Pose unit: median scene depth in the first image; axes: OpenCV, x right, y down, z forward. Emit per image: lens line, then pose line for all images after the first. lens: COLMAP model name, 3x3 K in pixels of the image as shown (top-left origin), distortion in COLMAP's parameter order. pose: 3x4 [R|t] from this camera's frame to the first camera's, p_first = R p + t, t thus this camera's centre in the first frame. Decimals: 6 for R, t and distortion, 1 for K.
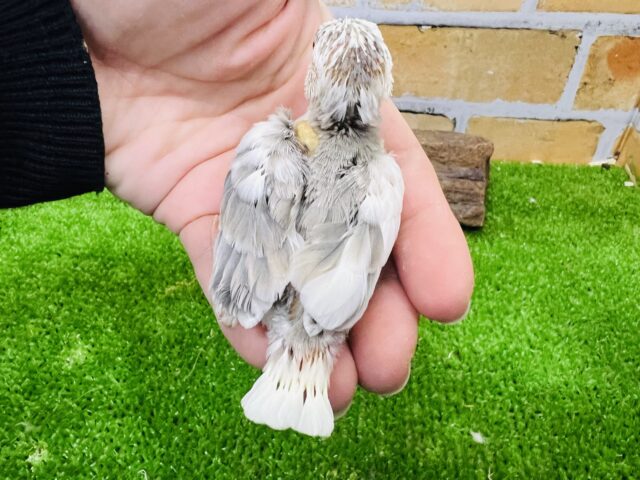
lens RADIAL K [[480.1, 0, 320.0], [0, 480.1, 240.0], [0, 0, 1]] dist [-0.001214, -0.000569]
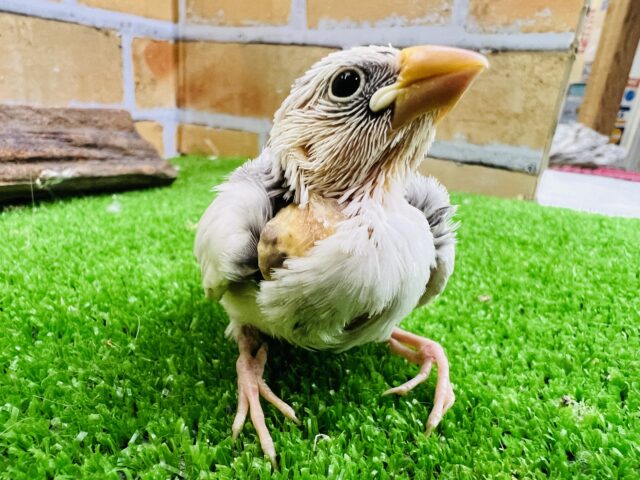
lens RADIAL K [[480.1, 0, 320.0], [0, 480.1, 240.0], [0, 0, 1]] dist [-0.001214, -0.000569]
pose [[0.618329, -0.225146, 0.752979, -0.073969], [0.218566, 0.969554, 0.110422, -0.040869], [-0.754916, 0.096299, 0.648713, 0.103206]]
